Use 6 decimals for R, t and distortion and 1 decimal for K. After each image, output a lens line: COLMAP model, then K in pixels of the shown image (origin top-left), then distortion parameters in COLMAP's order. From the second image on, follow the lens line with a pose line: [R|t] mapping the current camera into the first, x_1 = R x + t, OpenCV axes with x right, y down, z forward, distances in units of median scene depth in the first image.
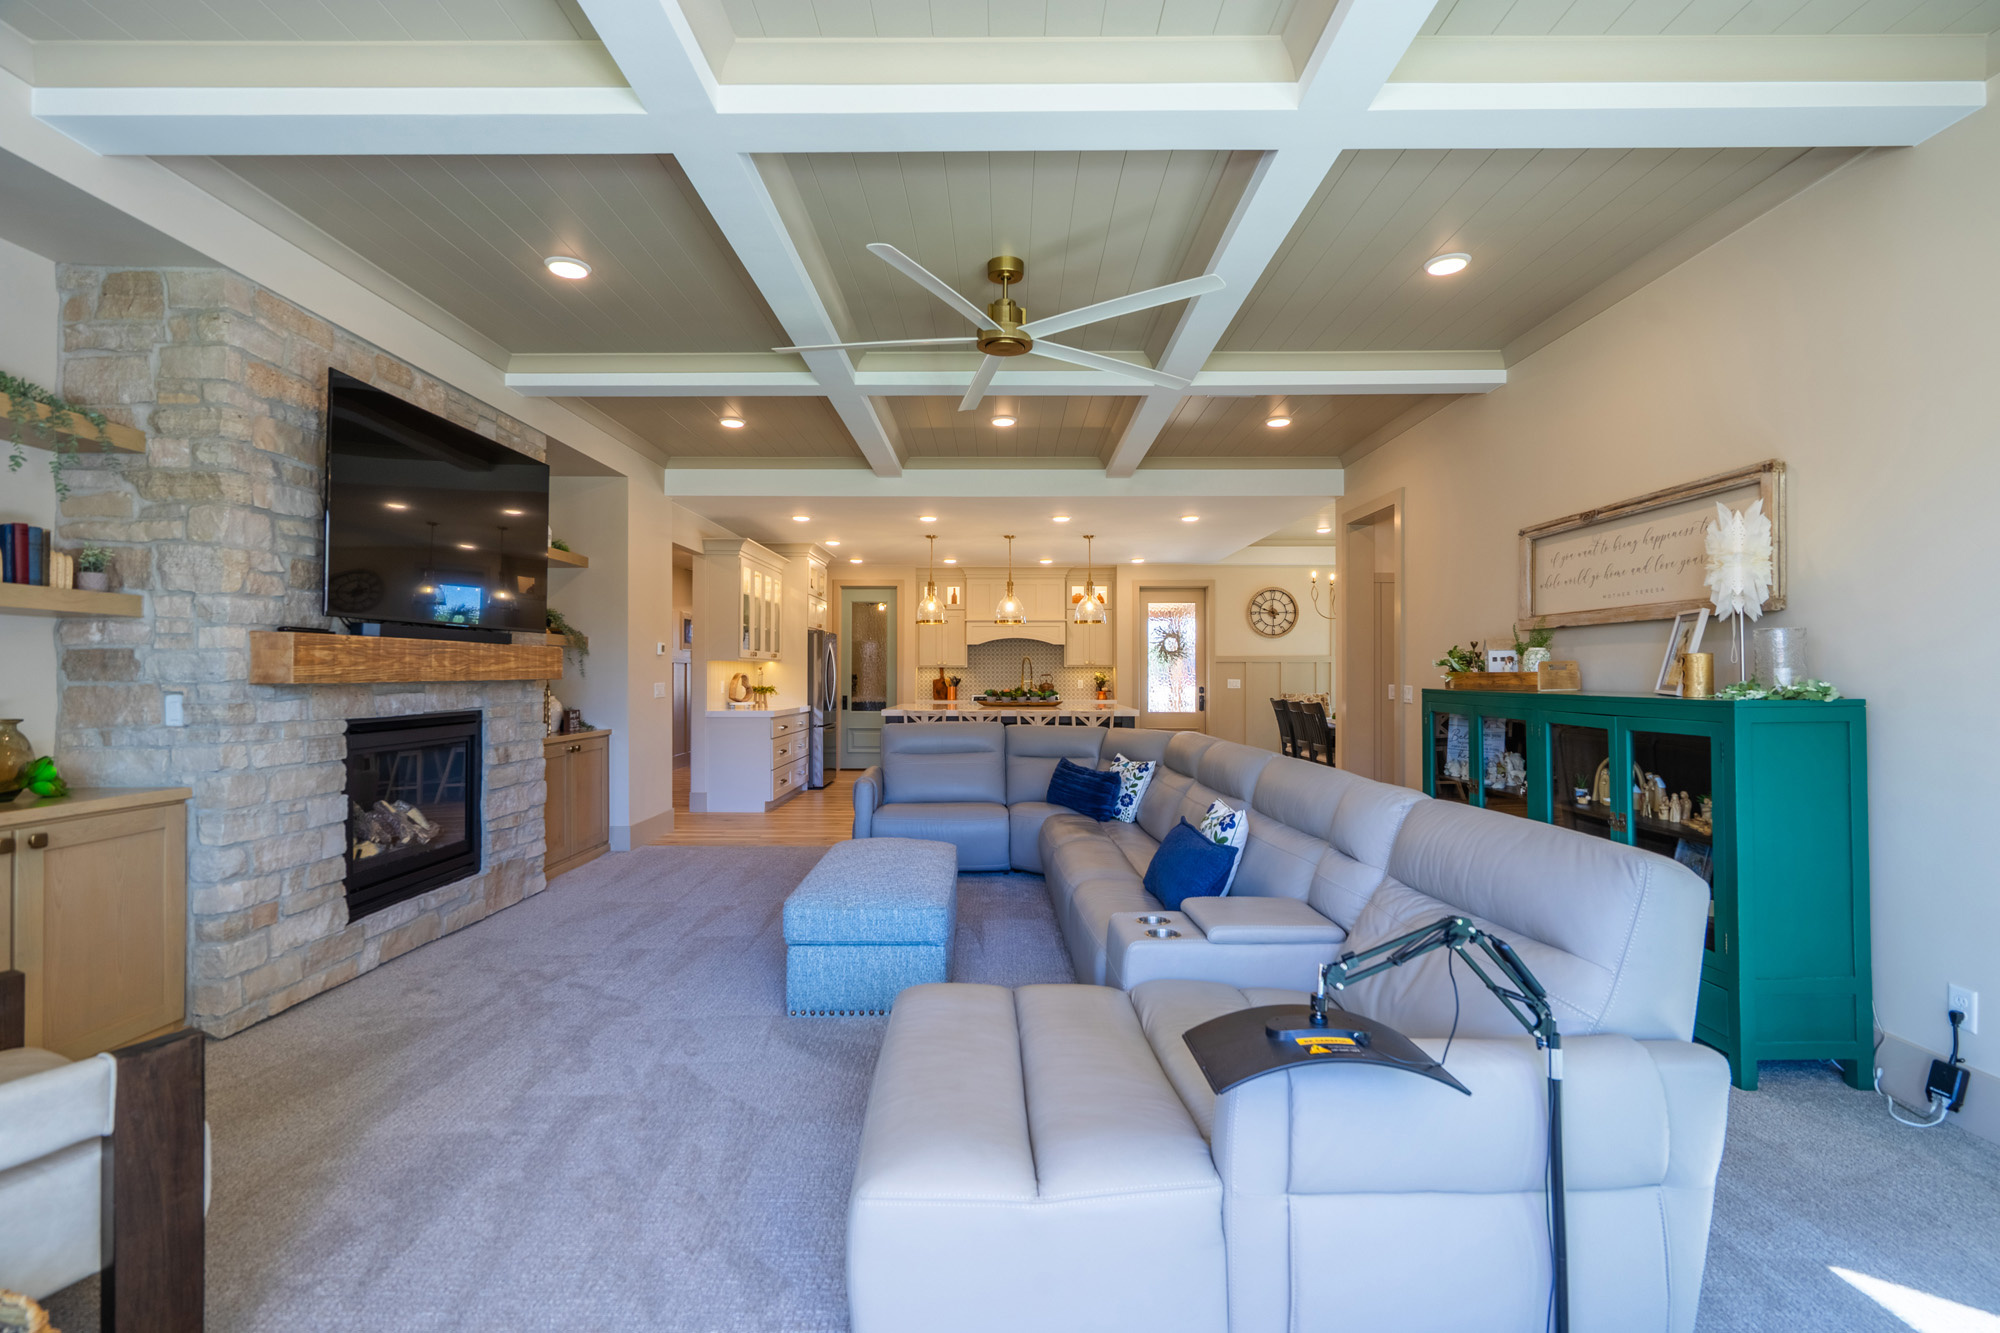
lens RADIAL K [[913.4, 0, 1000.0], [0, 913.4, 666.5], [0, 0, 1]] dist [0.003083, 0.000670]
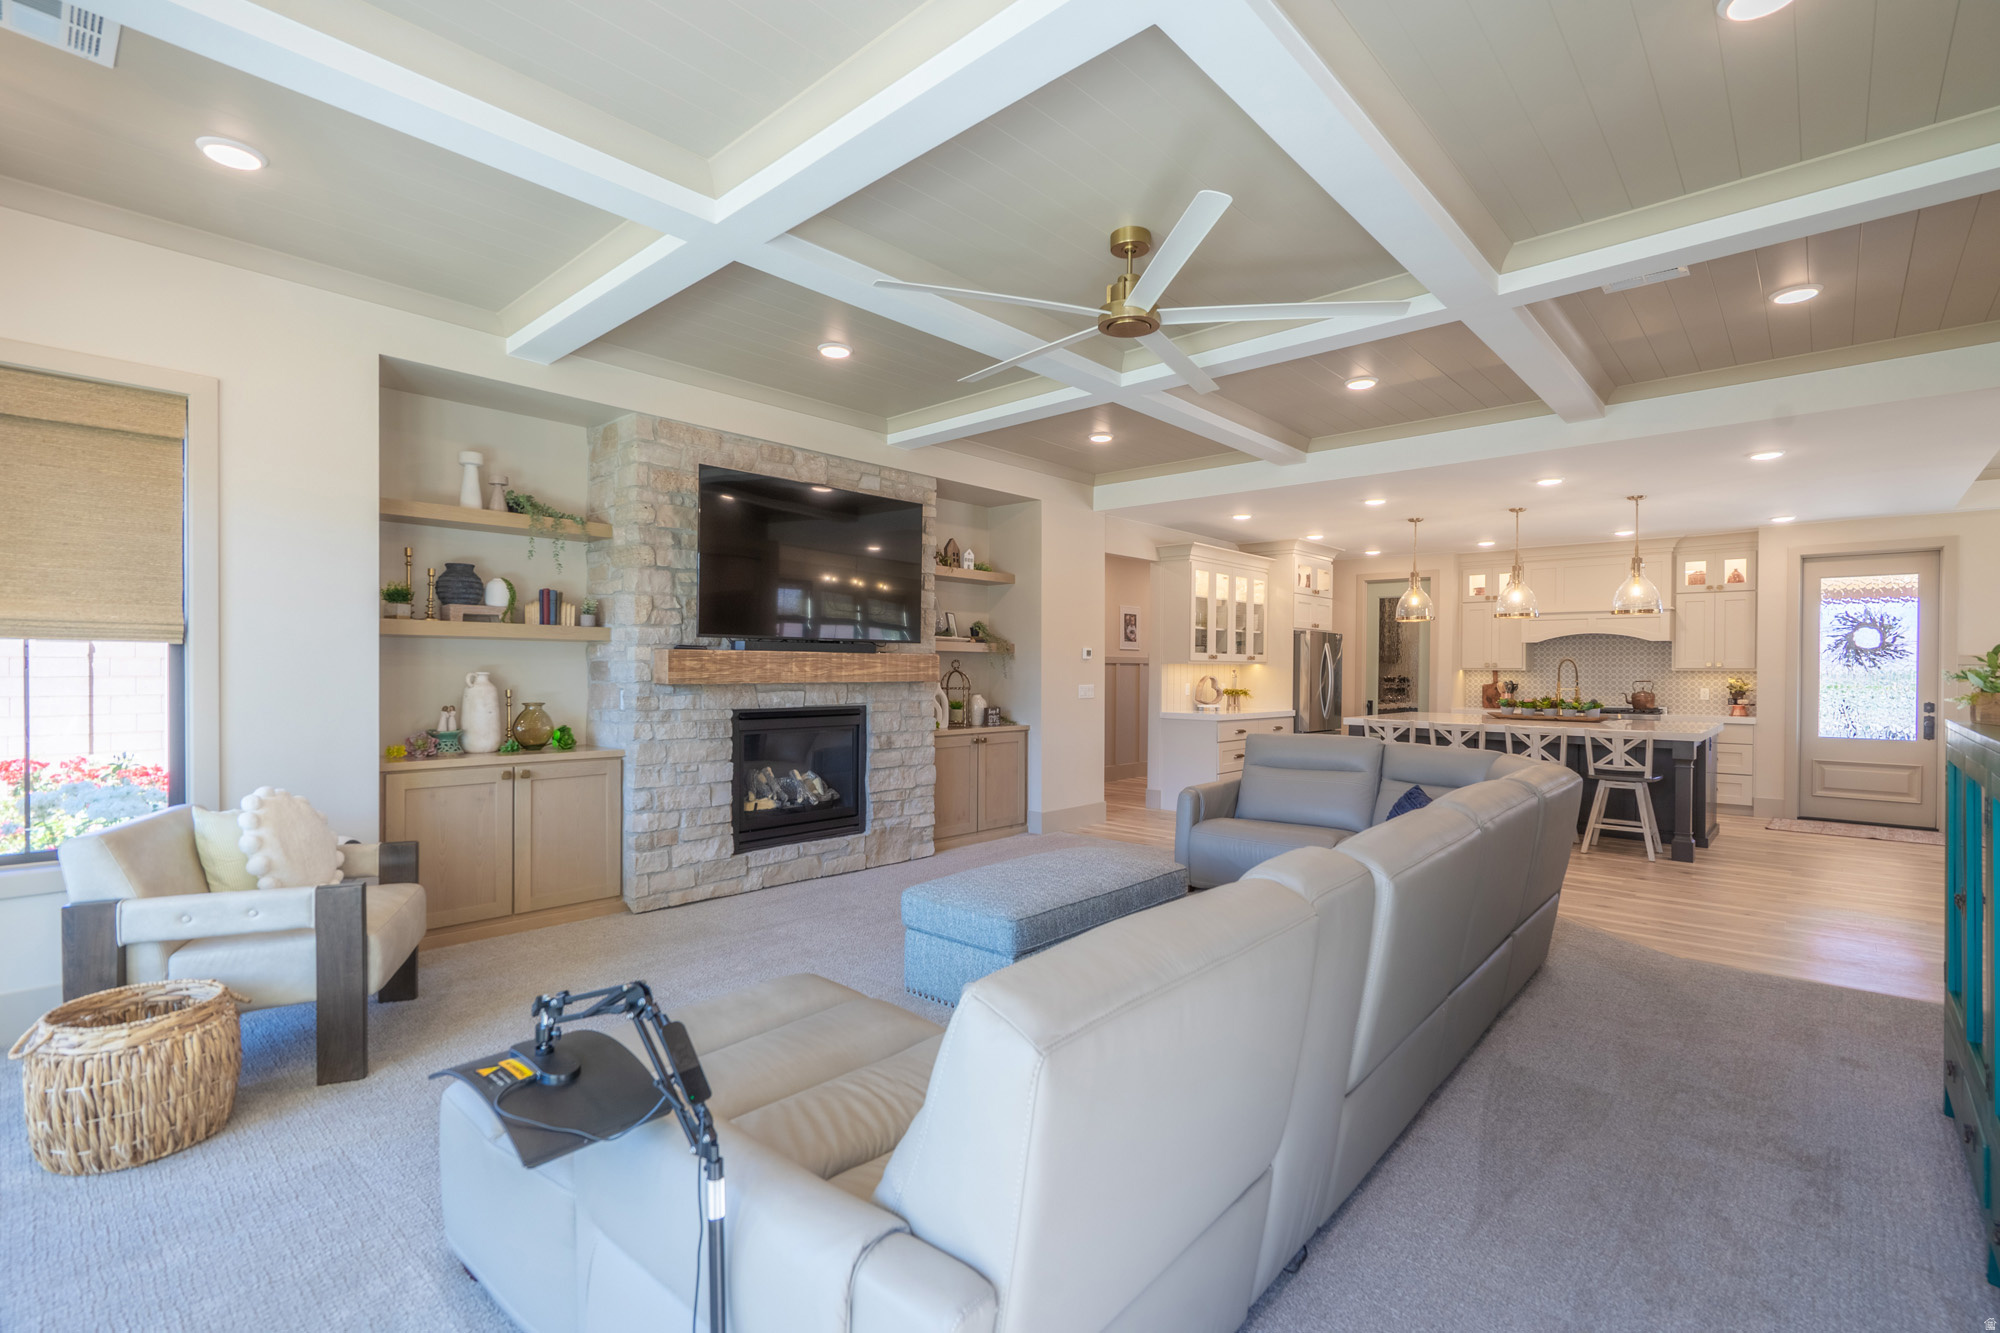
lens RADIAL K [[916.4, 0, 1001.9], [0, 916.4, 674.5], [0, 0, 1]] dist [-0.003168, 0.000069]
pose [[0.736925, 0.008723, -0.675918, 0.493542], [-0.001536, 0.999936, 0.011229, -0.011191], [0.675973, -0.007237, 0.736891, 0.218089]]
